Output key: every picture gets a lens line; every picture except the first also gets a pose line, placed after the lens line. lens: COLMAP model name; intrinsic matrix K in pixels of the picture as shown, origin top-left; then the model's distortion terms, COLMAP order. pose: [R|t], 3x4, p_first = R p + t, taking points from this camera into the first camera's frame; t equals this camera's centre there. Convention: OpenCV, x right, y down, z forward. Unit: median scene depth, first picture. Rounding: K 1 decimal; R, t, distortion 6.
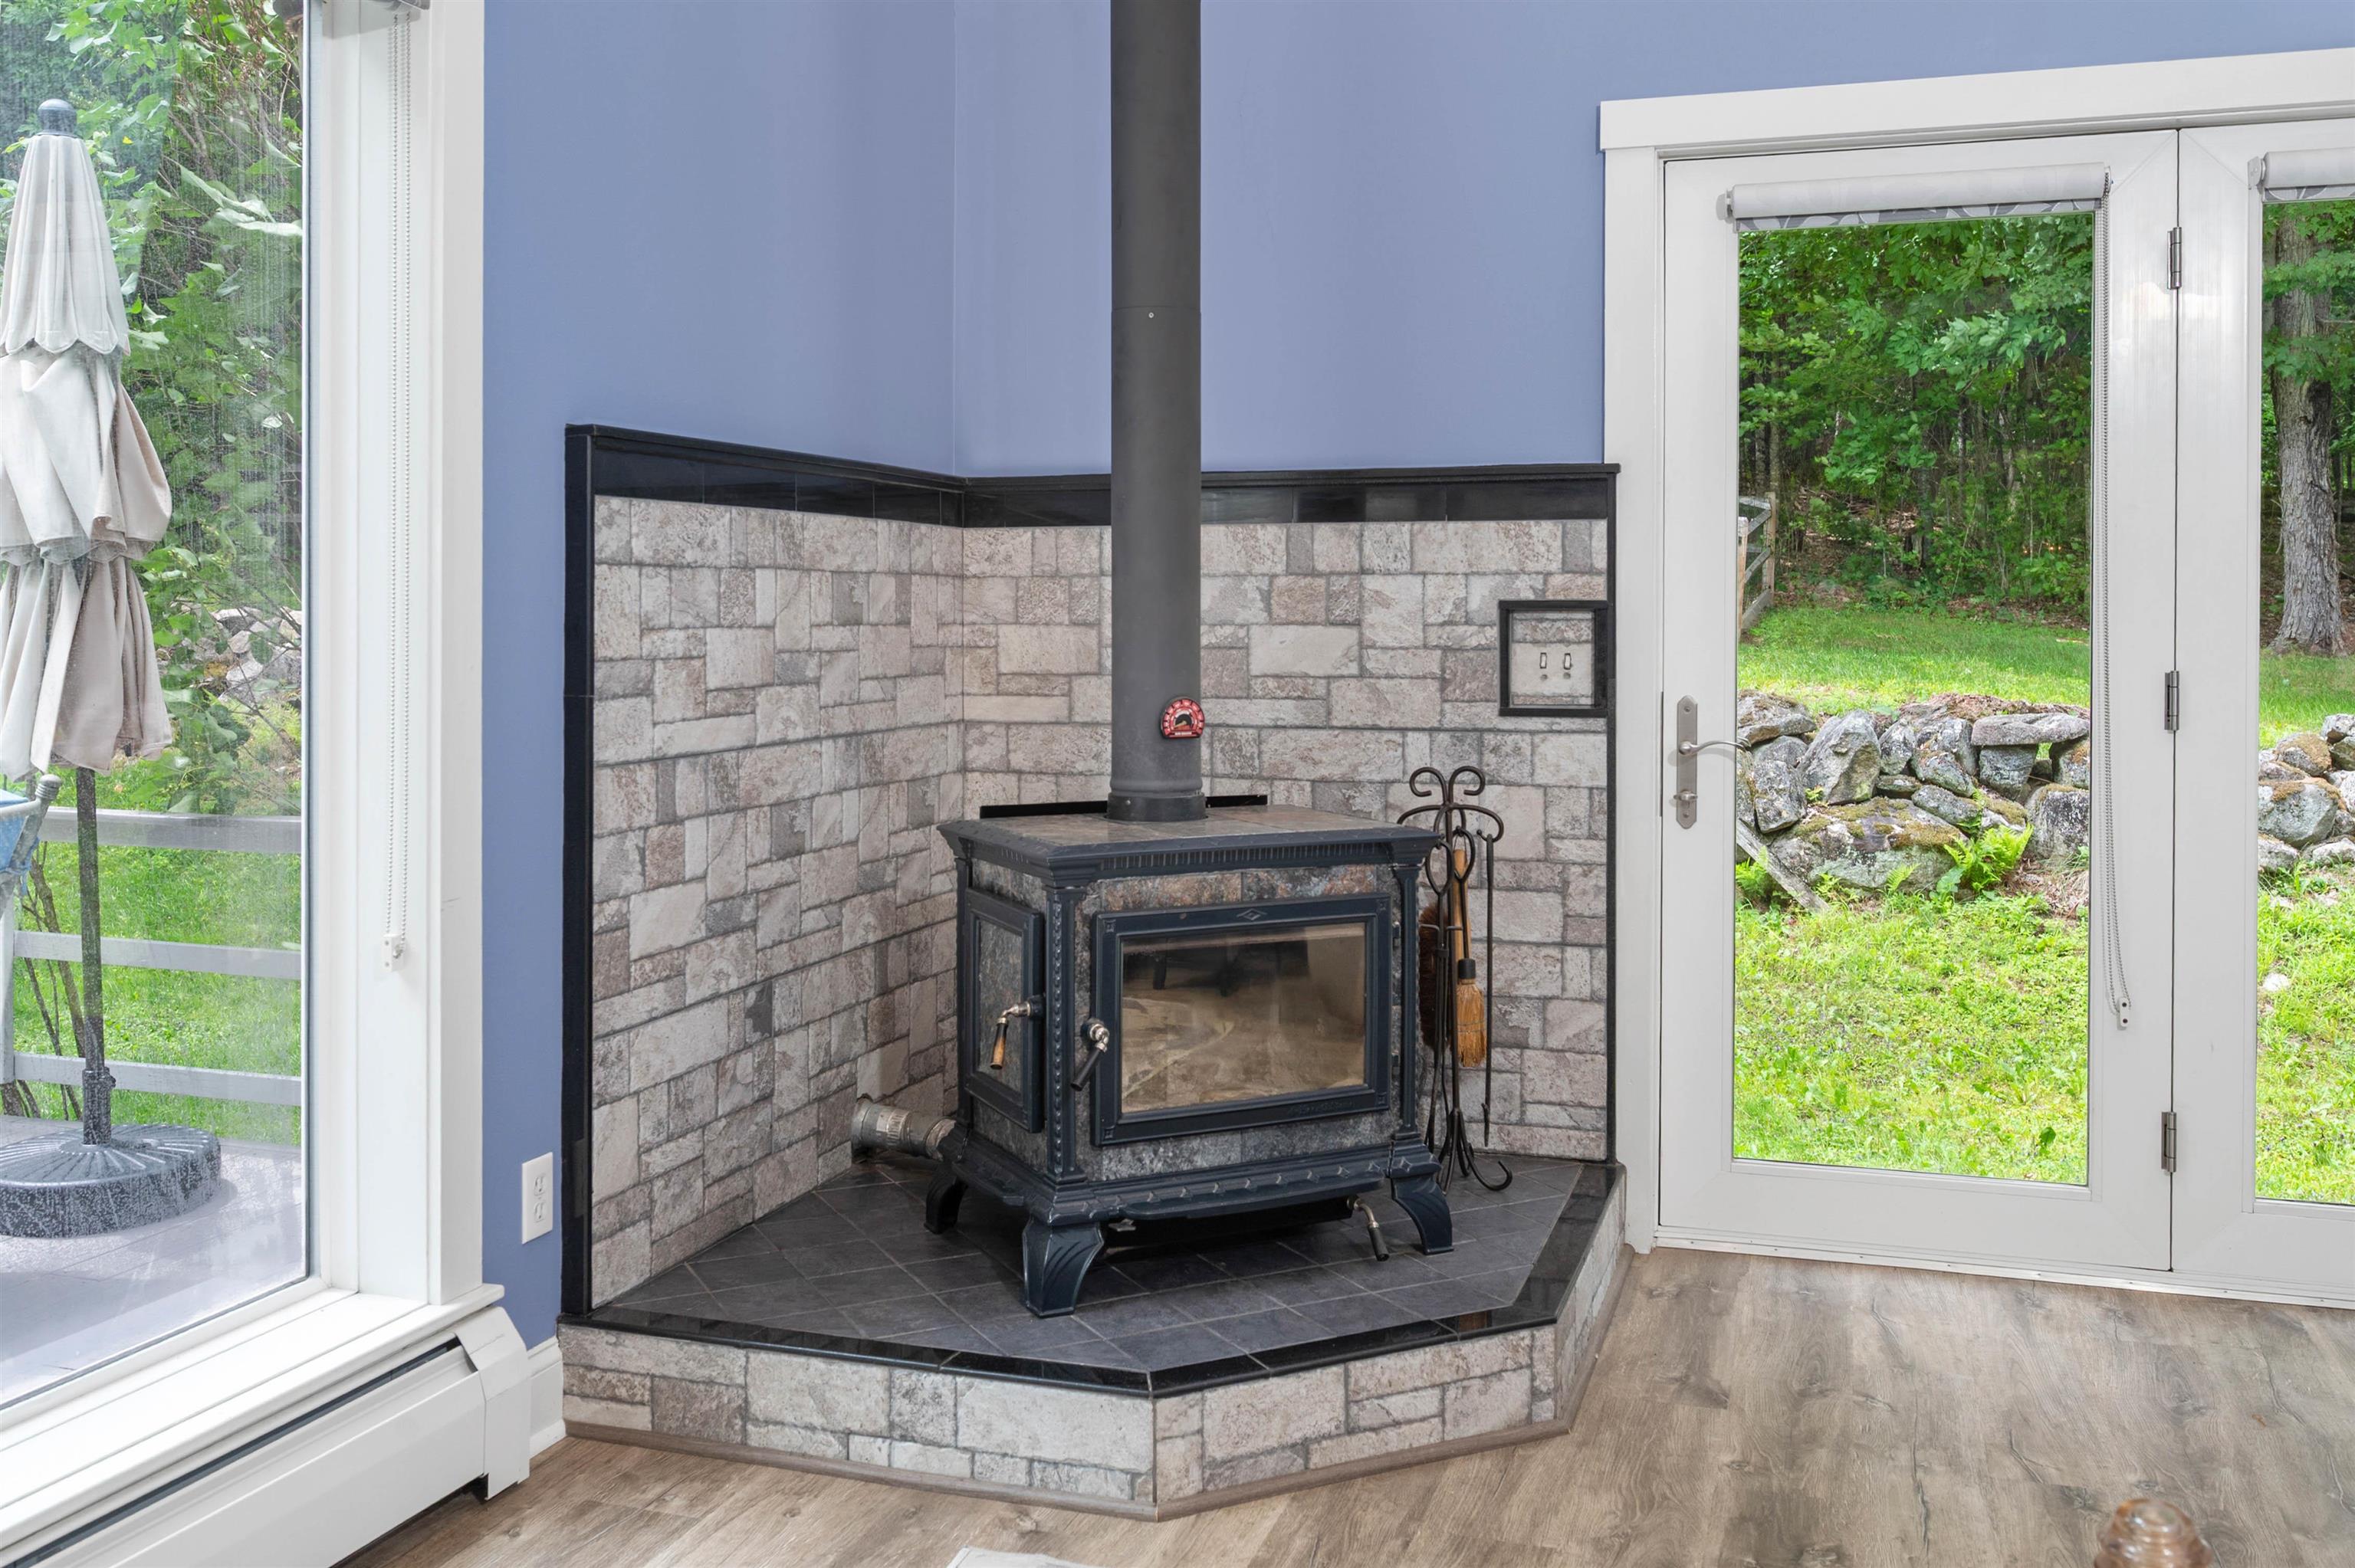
lens RADIAL K [[2093.1, 0, 1175.3], [0, 2093.1, 628.2], [0, 0, 1]] dist [-0.001713, 0.001944]
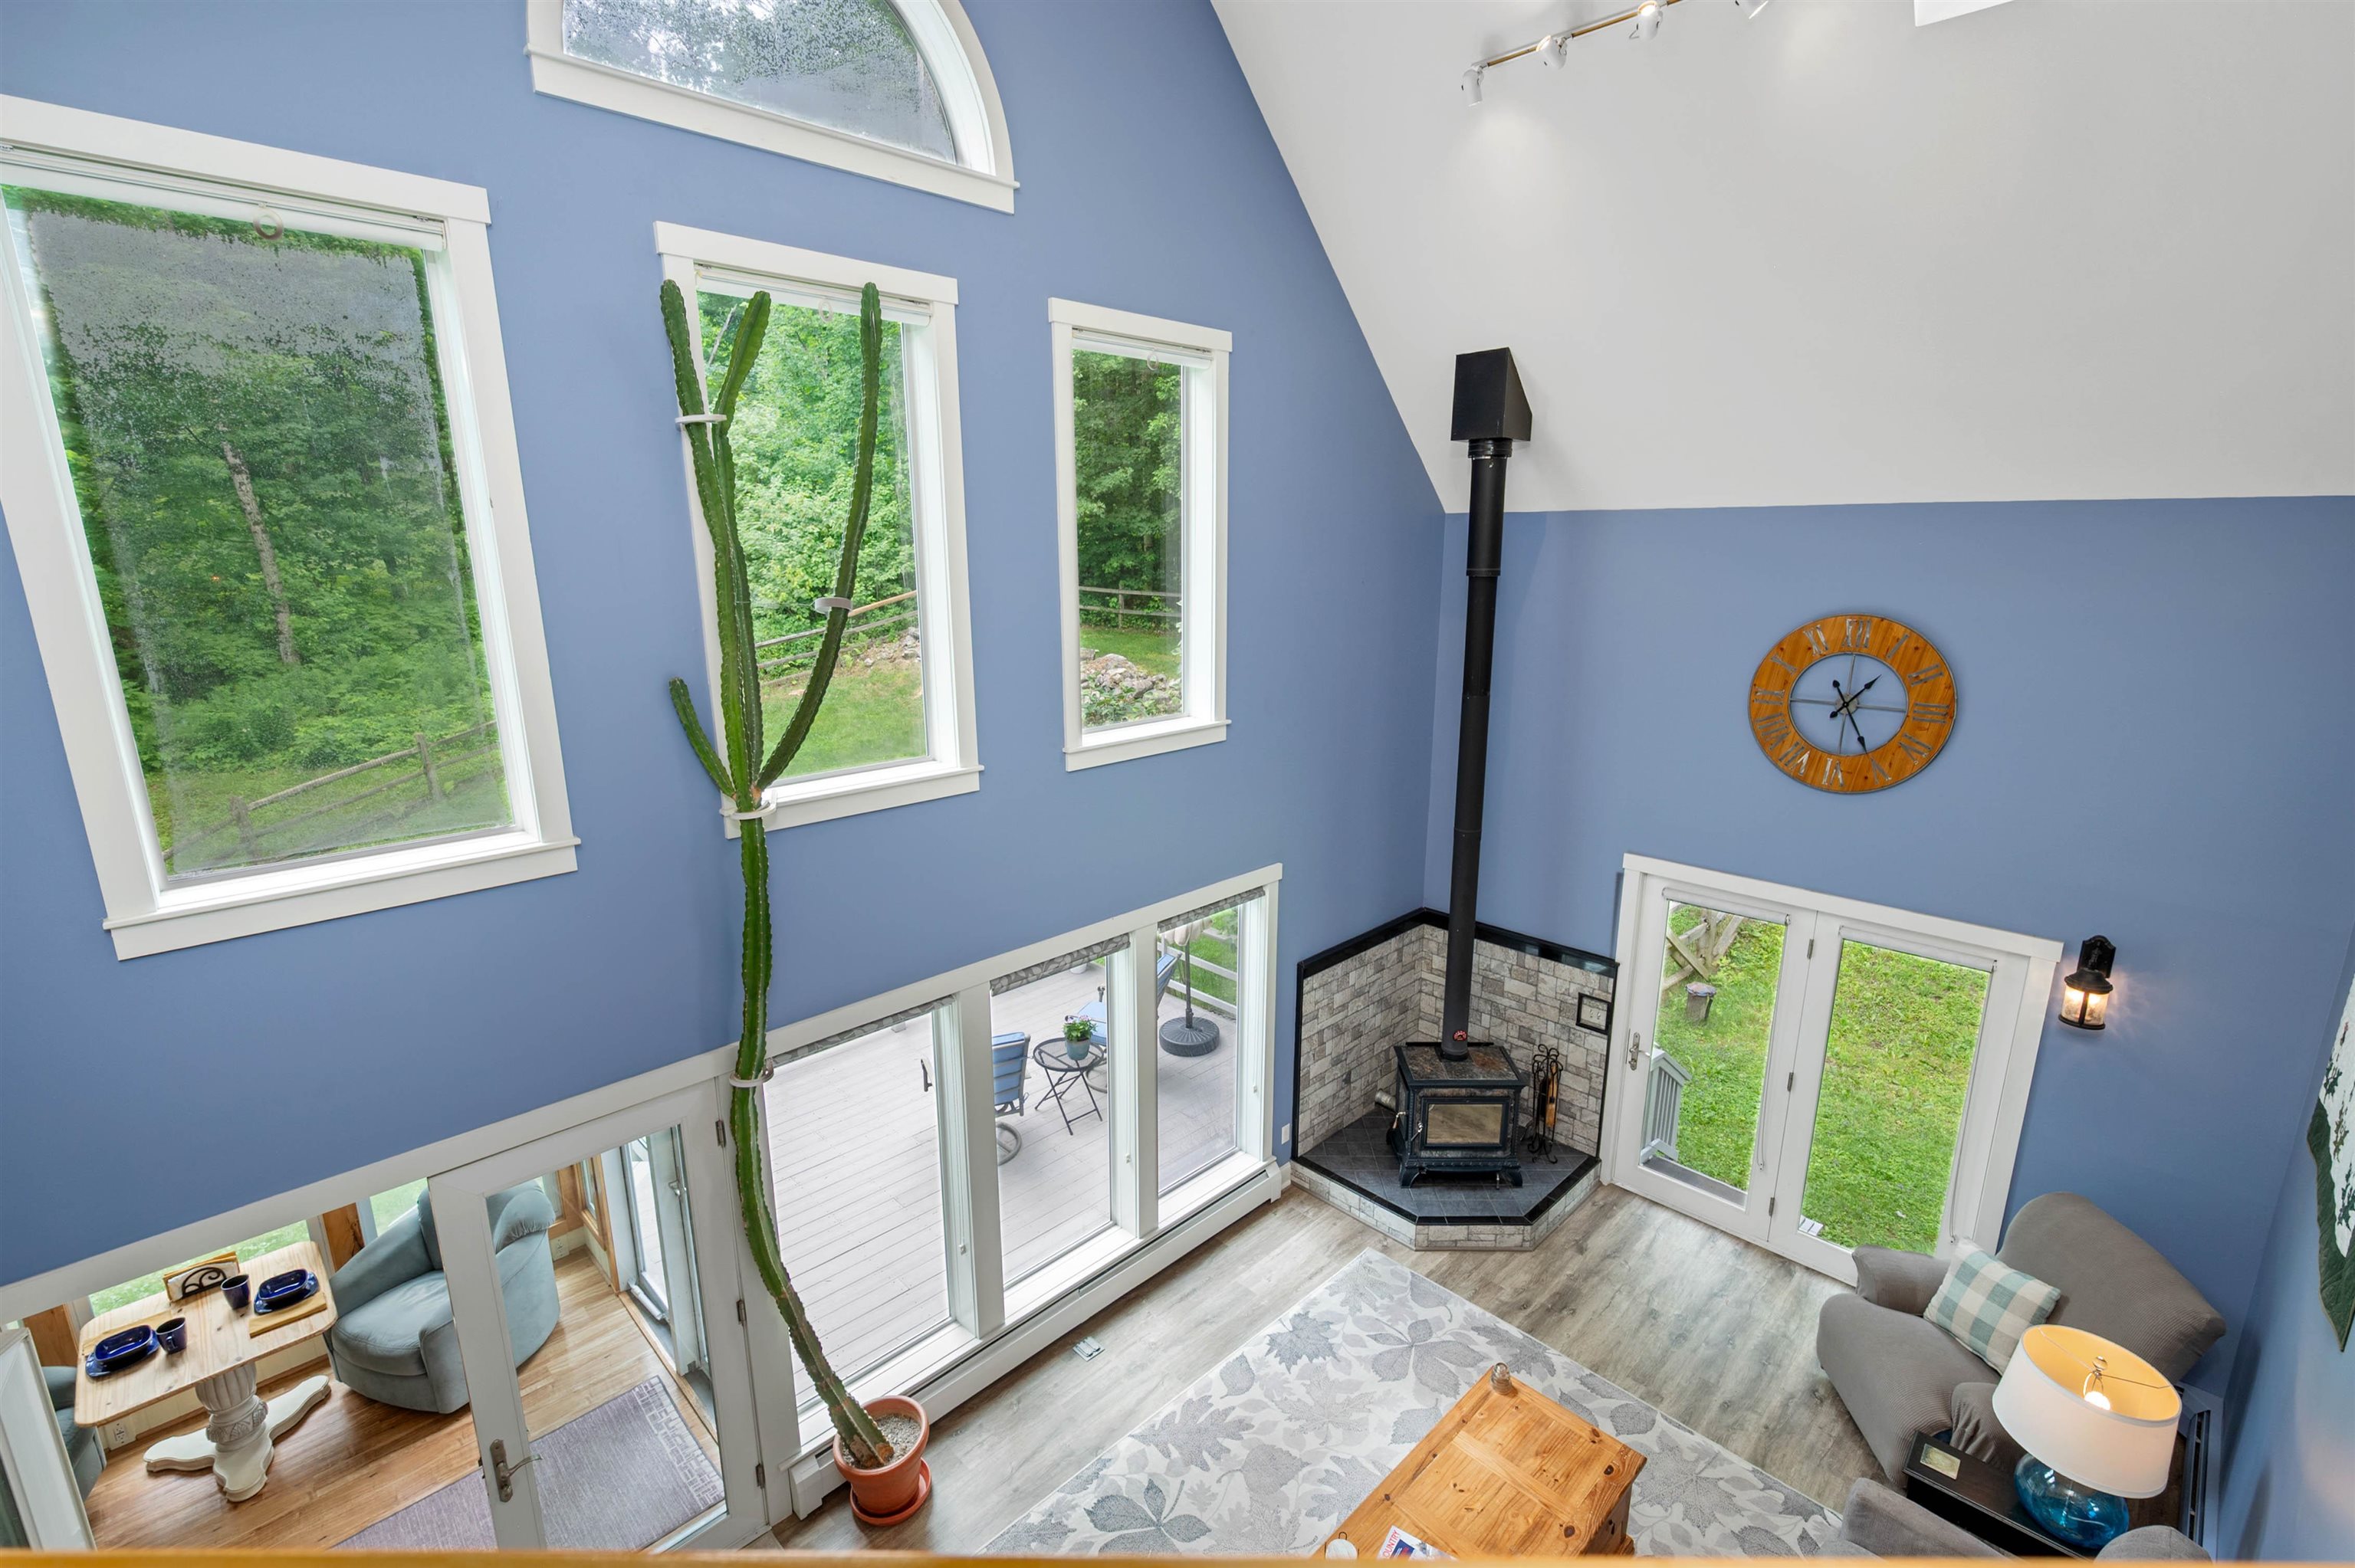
lens RADIAL K [[1051.4, 0, 1177.5], [0, 1051.4, 784.0], [0, 0, 1]] dist [-0.002778, -0.000154]
pose [[0.890868, 0.101589, -0.442757, 0.317267], [-0.001002, 0.975110, 0.221720, -0.755698], [0.454261, -0.197080, 0.868796, -0.696878]]
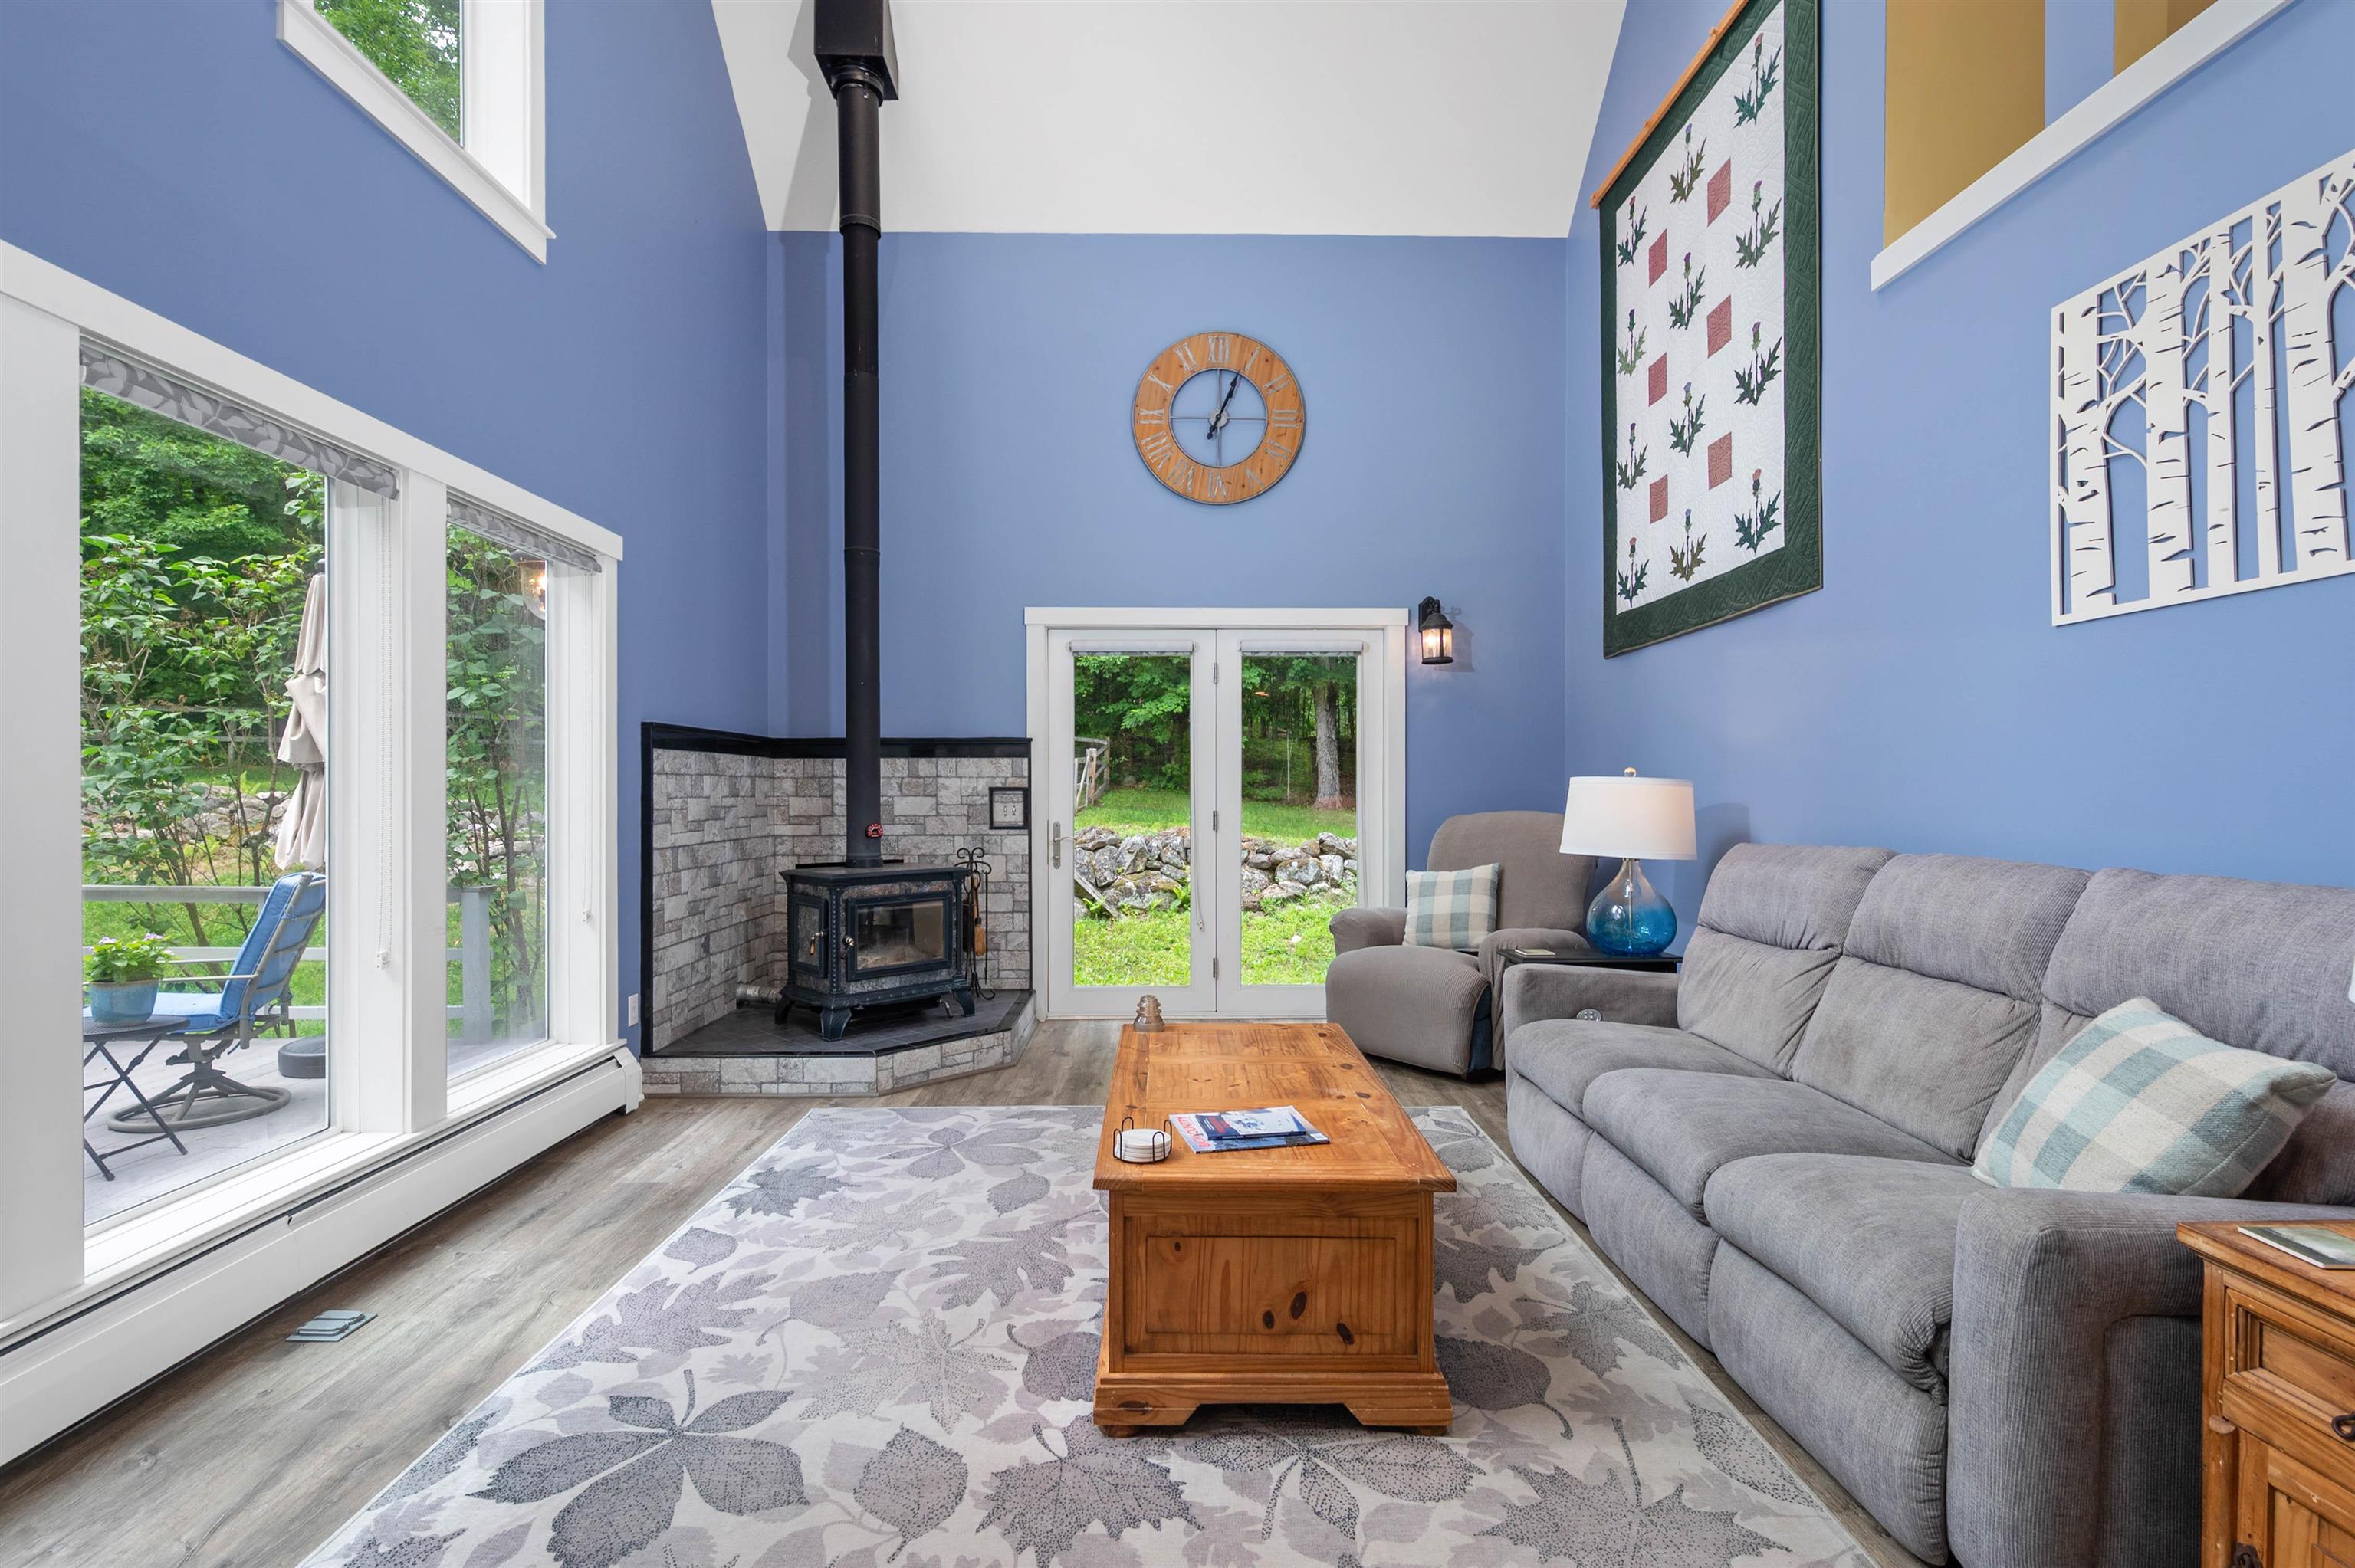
lens RADIAL K [[1072.4, 0, 1175.1], [0, 1072.4, 797.0], [0, 0, 1]] dist [0.000852, 0.000211]
pose [[0.944973, -0.004113, 0.327122, -0.080641], [0.005349, 0.999982, -0.002877, 0.005496], [-0.327104, 0.004469, 0.944978, -0.438491]]
